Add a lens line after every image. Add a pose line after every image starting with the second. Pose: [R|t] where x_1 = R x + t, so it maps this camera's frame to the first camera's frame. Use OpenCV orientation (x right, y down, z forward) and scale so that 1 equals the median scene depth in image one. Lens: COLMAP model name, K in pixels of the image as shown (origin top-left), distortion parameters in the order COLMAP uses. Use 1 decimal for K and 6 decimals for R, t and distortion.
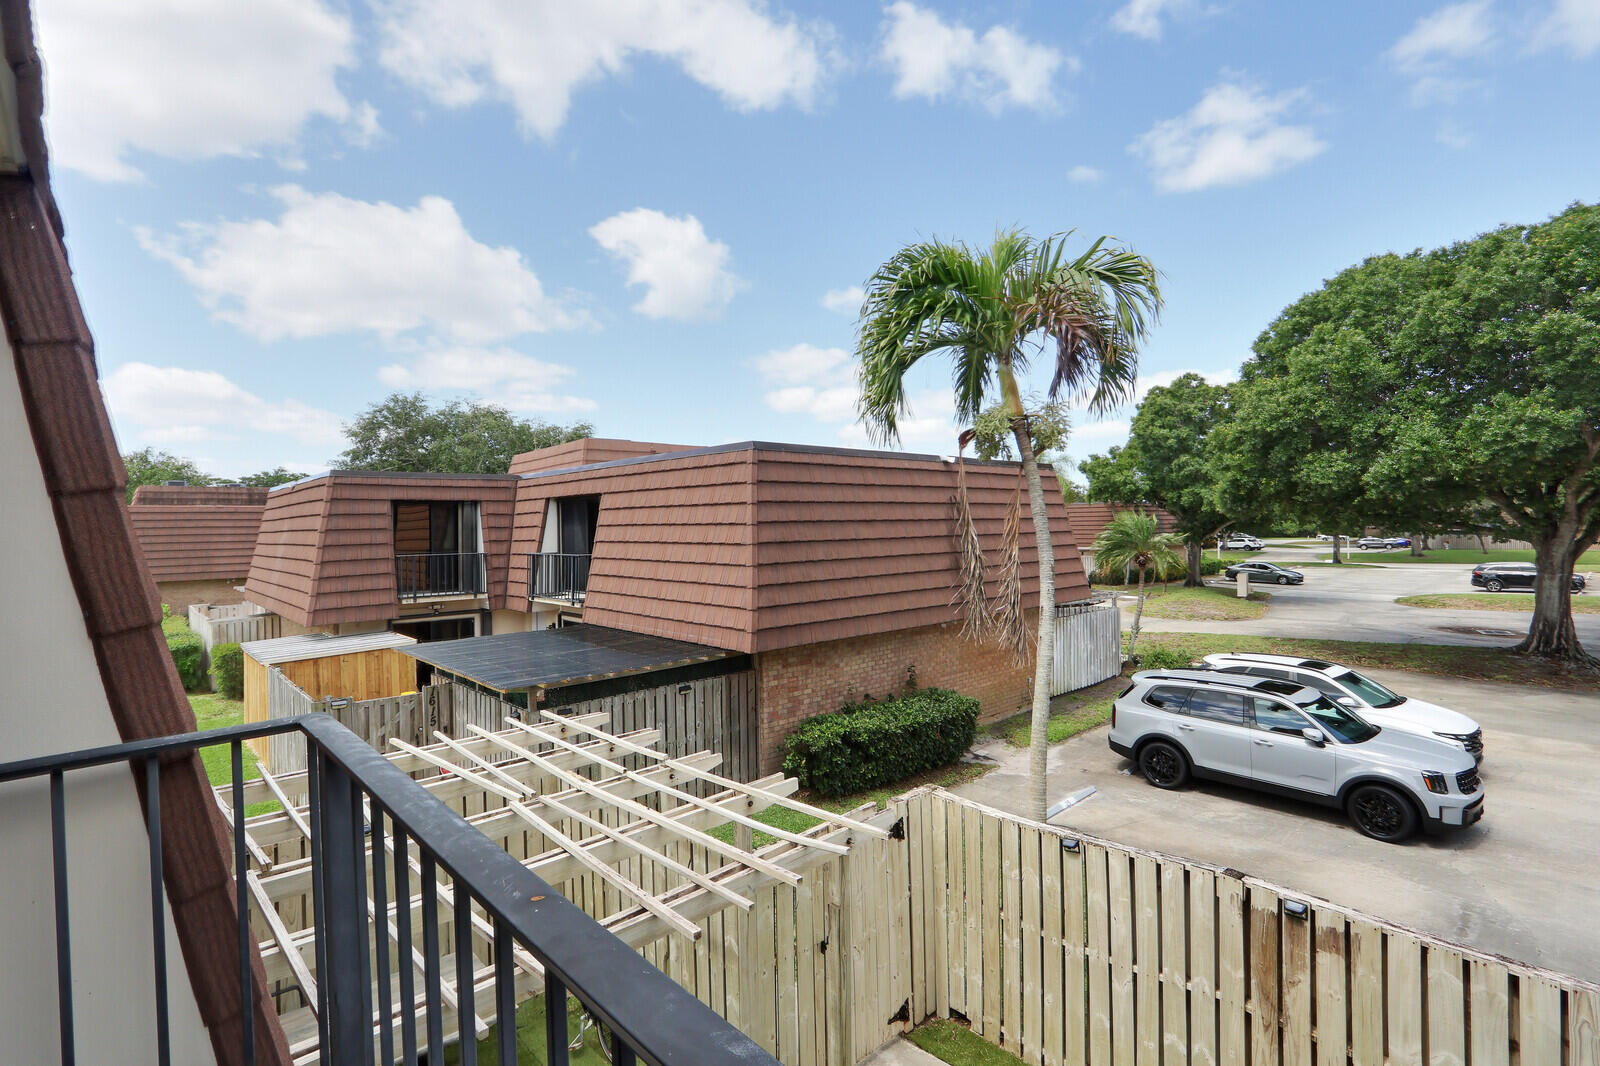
lens RADIAL K [[770.7, 0, 804.0], [0, 770.7, 527.2], [0, 0, 1]] dist [-0.009053, 0.000085]
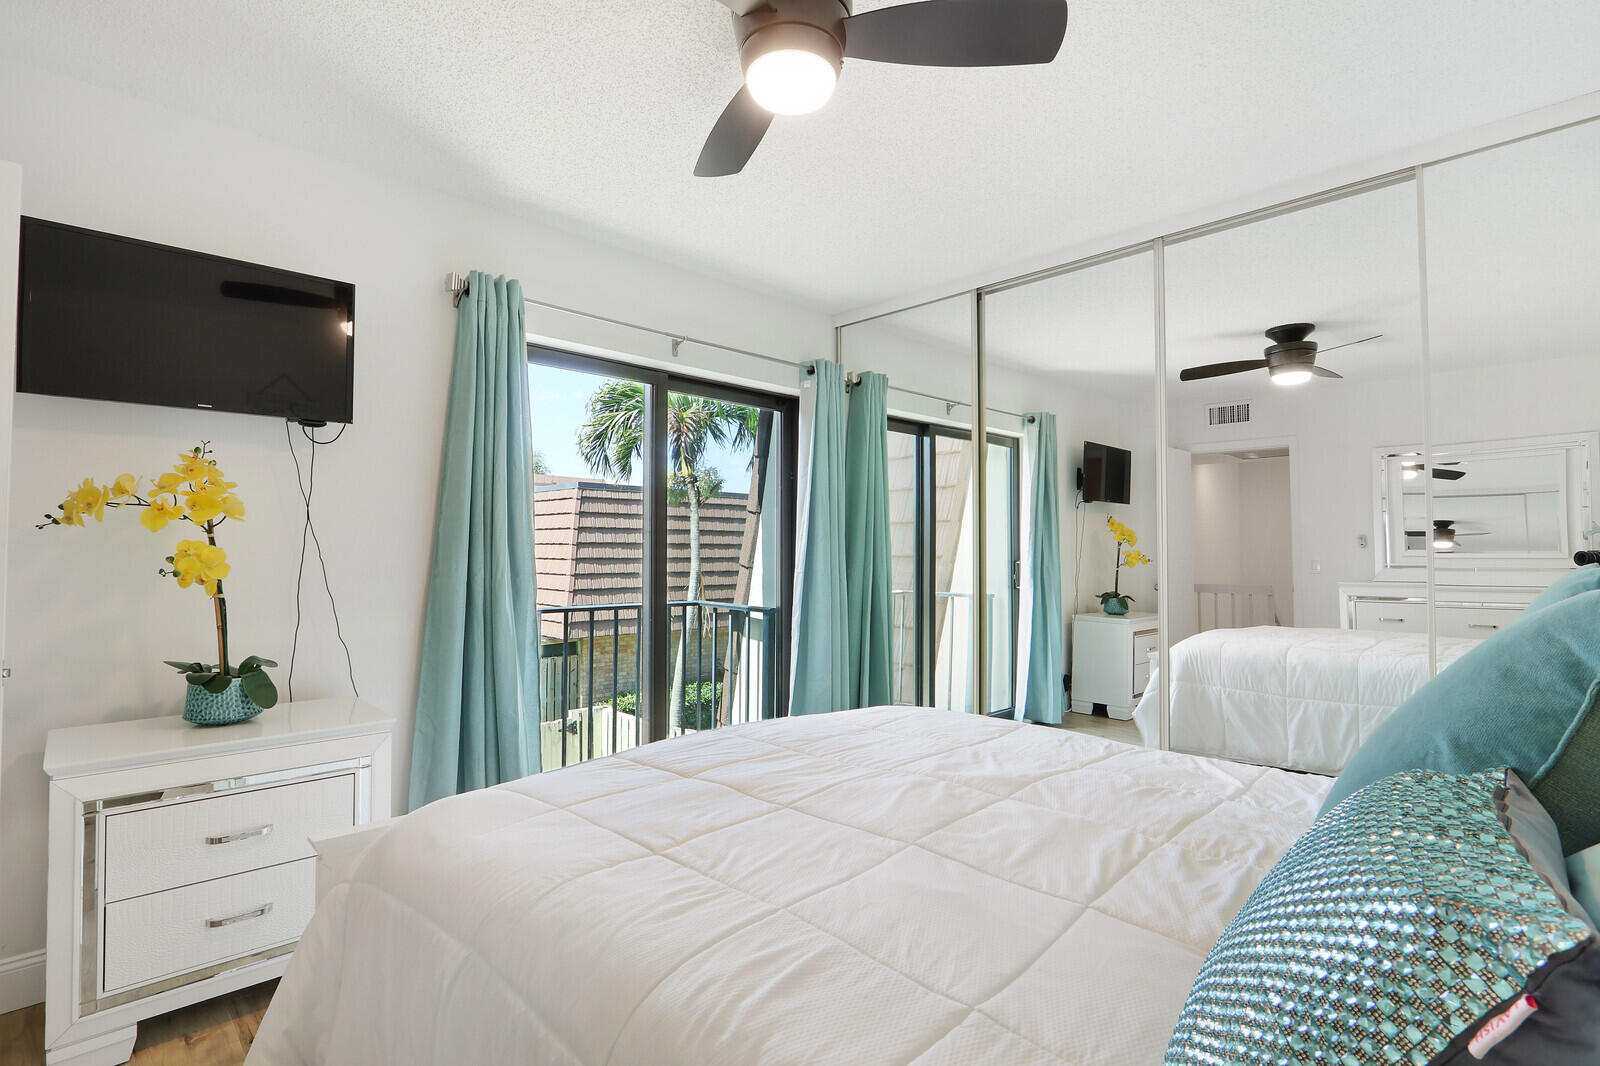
lens RADIAL K [[770.7, 0, 804.0], [0, 770.7, 527.2], [0, 0, 1]] dist [-0.009053, 0.000085]
pose [[0.999643, 0.020566, 0.017075, 0.236076], [-0.019884, 0.999034, -0.039179, 0.008057], [-0.017865, 0.038825, 0.999086, -0.248733]]
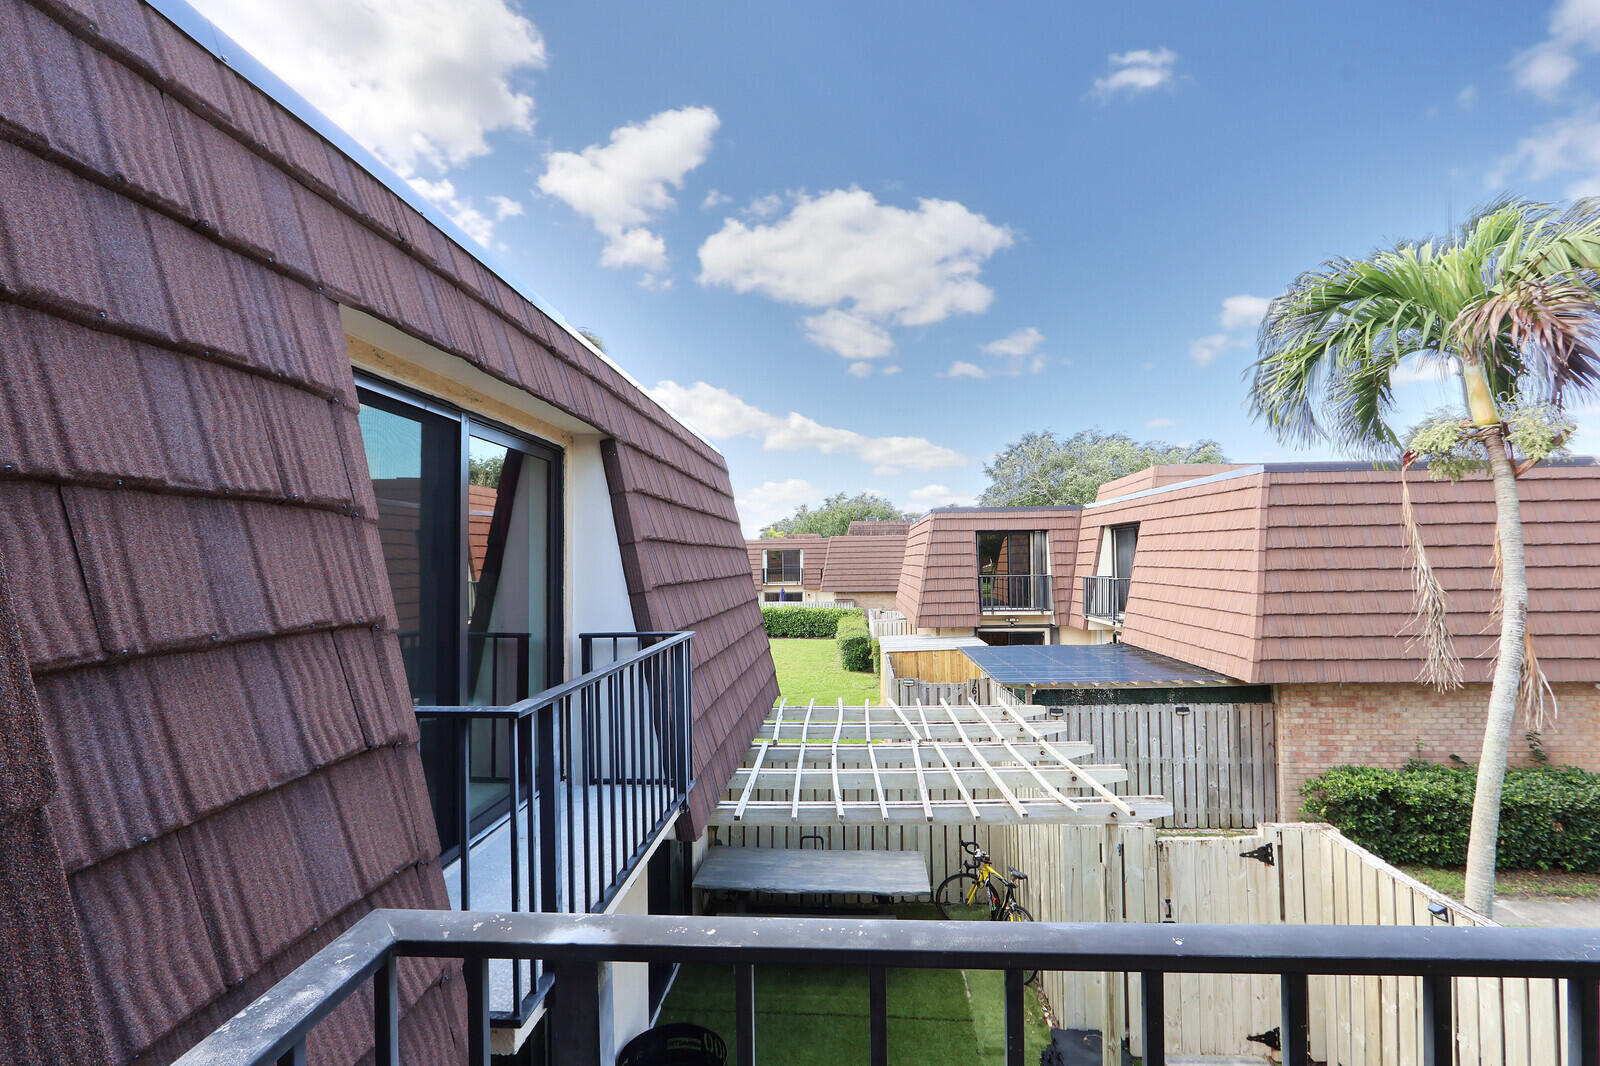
lens RADIAL K [[750.7, 0, 800.0], [0, 750.7, 533.0], [0, 0, 1]] dist [-0.013156, 0.000050]
pose [[0.692960, -0.016587, -0.720785, 0.164034], [-0.001689, 0.999695, -0.024629, -0.000813], [0.720974, 0.018285, 0.692721, -0.049571]]
